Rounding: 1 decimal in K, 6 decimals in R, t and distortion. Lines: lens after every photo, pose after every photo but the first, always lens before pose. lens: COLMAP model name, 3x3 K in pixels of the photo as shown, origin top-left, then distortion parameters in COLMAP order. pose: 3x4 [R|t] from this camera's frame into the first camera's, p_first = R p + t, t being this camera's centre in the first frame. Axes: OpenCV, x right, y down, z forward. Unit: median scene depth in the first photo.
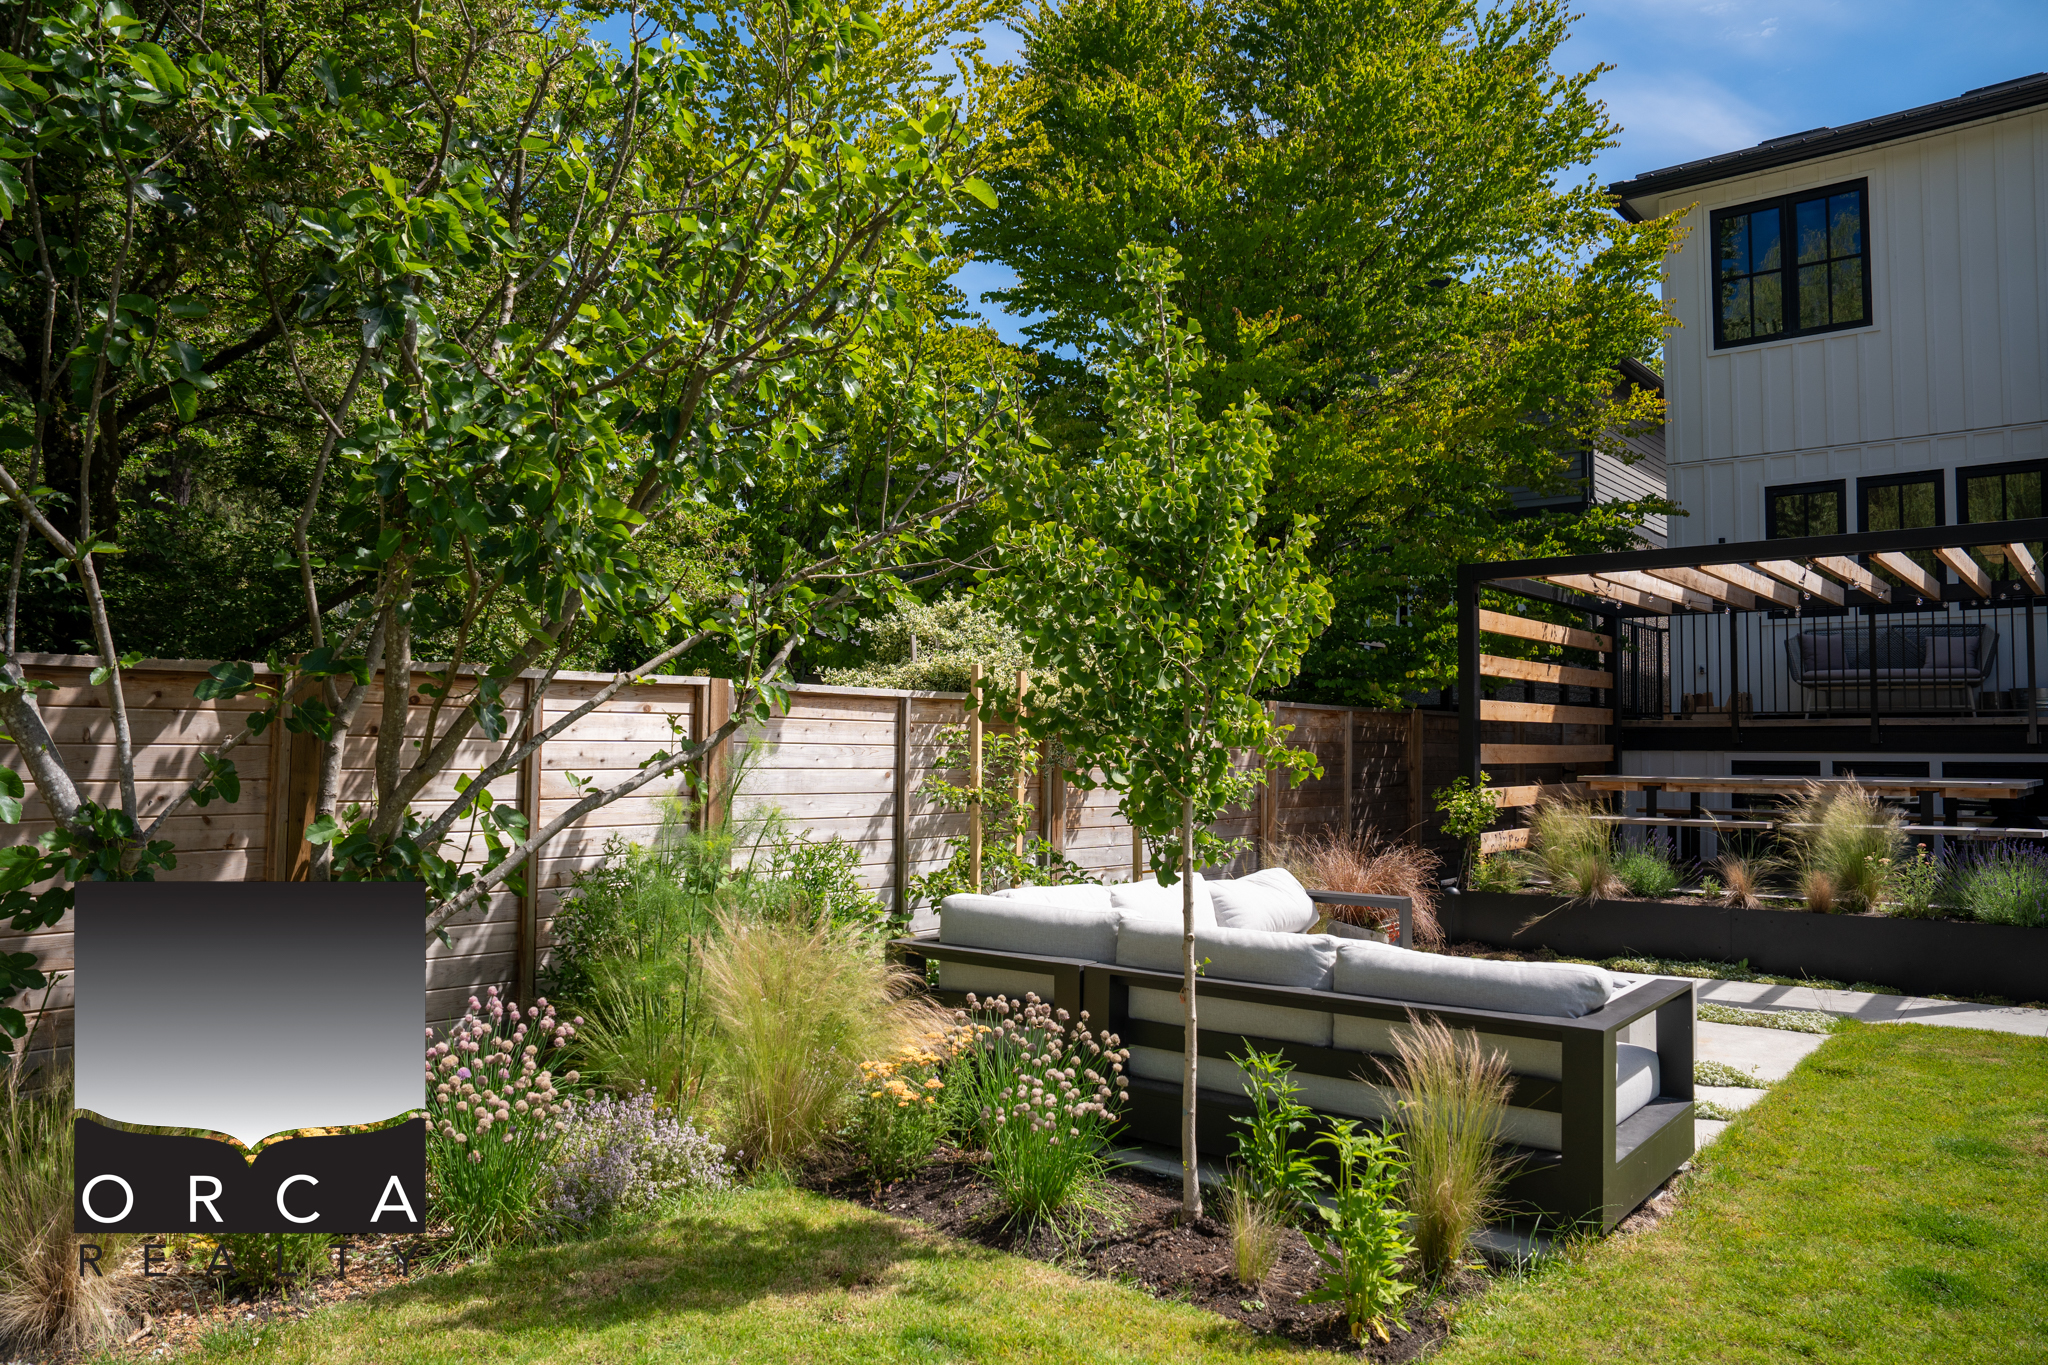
lens RADIAL K [[1403.5, 0, 1026.8], [0, 1403.5, 676.0], [0, 0, 1]] dist [-0.004049, 0.001812]
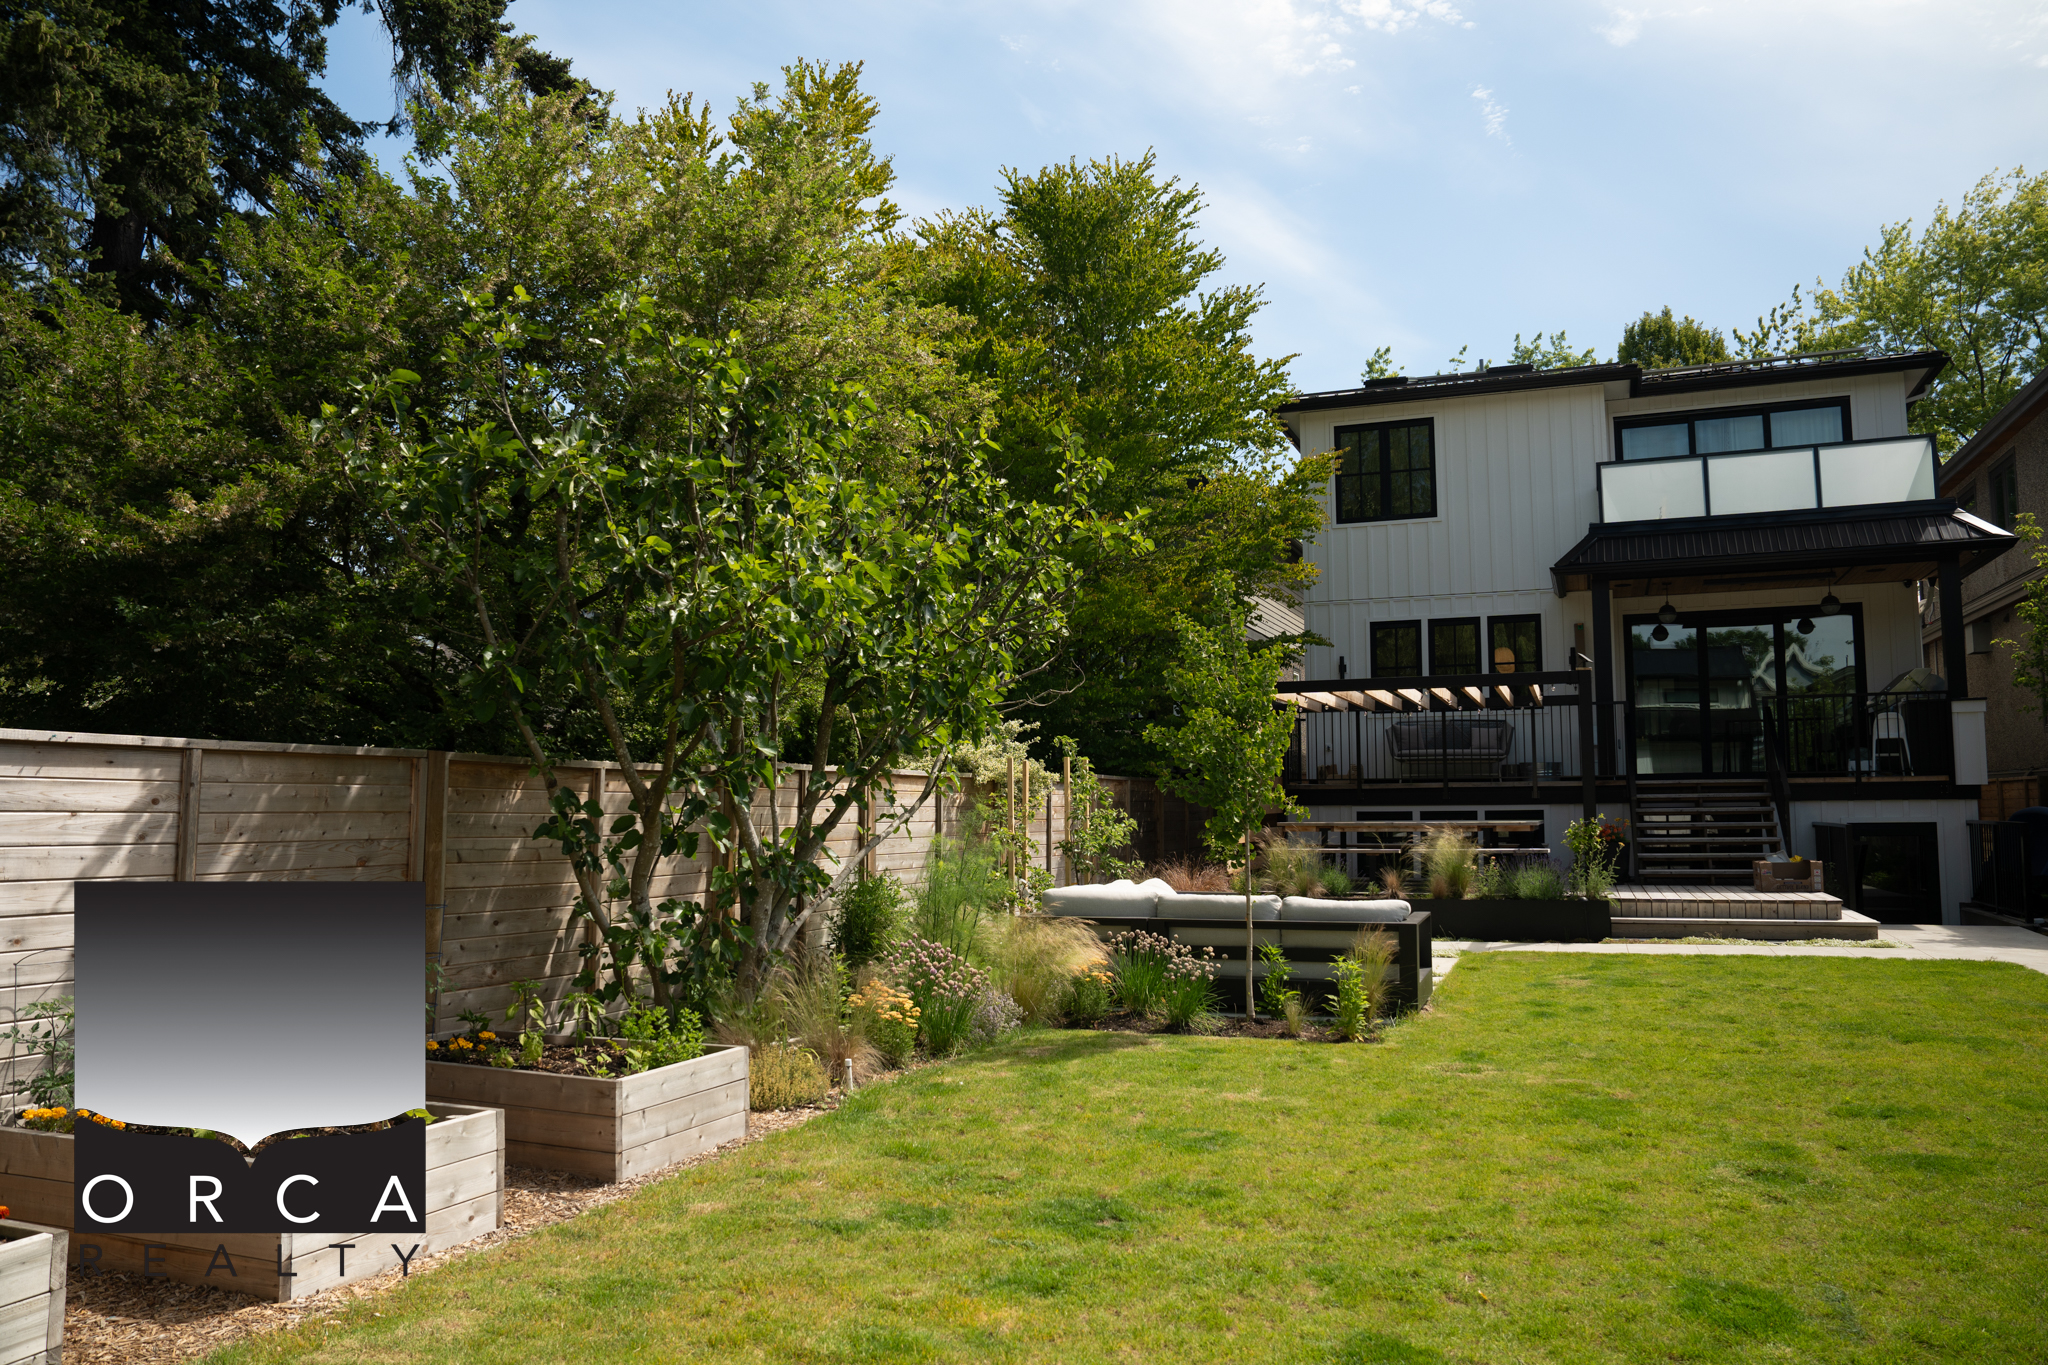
lens RADIAL K [[1403.5, 0, 1023.8], [0, 1403.5, 688.1], [0, 0, 1]] dist [-0.004049, 0.001812]
pose [[0.956308, 0.016273, 0.291910, -0.275892], [-0.006903, 0.999428, -0.033098, -0.018197], [-0.292281, 0.029637, 0.955873, -0.323018]]
